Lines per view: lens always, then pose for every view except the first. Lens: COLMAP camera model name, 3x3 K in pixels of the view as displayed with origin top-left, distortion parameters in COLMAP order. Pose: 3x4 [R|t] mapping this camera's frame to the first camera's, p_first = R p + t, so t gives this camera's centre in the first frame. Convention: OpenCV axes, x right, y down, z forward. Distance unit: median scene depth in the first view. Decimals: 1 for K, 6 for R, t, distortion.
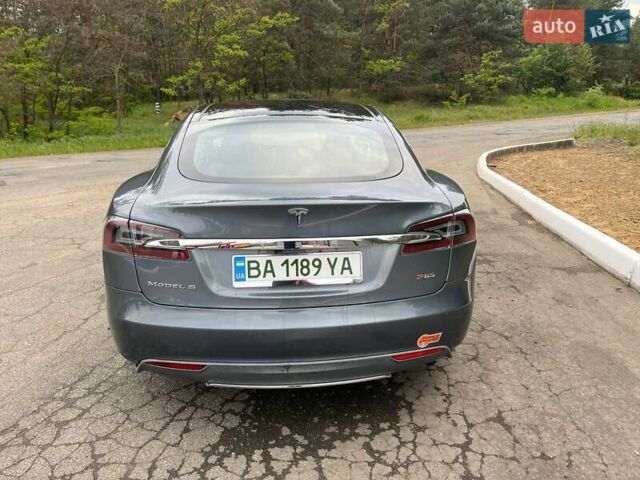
lens RADIAL K [[483.5, 0, 319.6], [0, 483.5, 228.6], [0, 0, 1]] dist [0.089744, -0.122454]
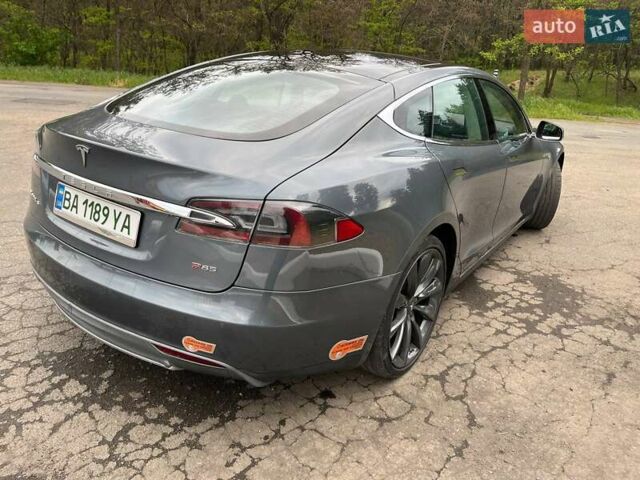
lens RADIAL K [[483.5, 0, 319.6], [0, 483.5, 228.6], [0, 0, 1]] dist [0.089744, -0.122454]
pose [[0.767681, 0.278803, -0.577005, 0.798887], [-0.243476, 0.959776, 0.139820, -0.117451], [0.592778, 0.033150, 0.804683, 0.479824]]
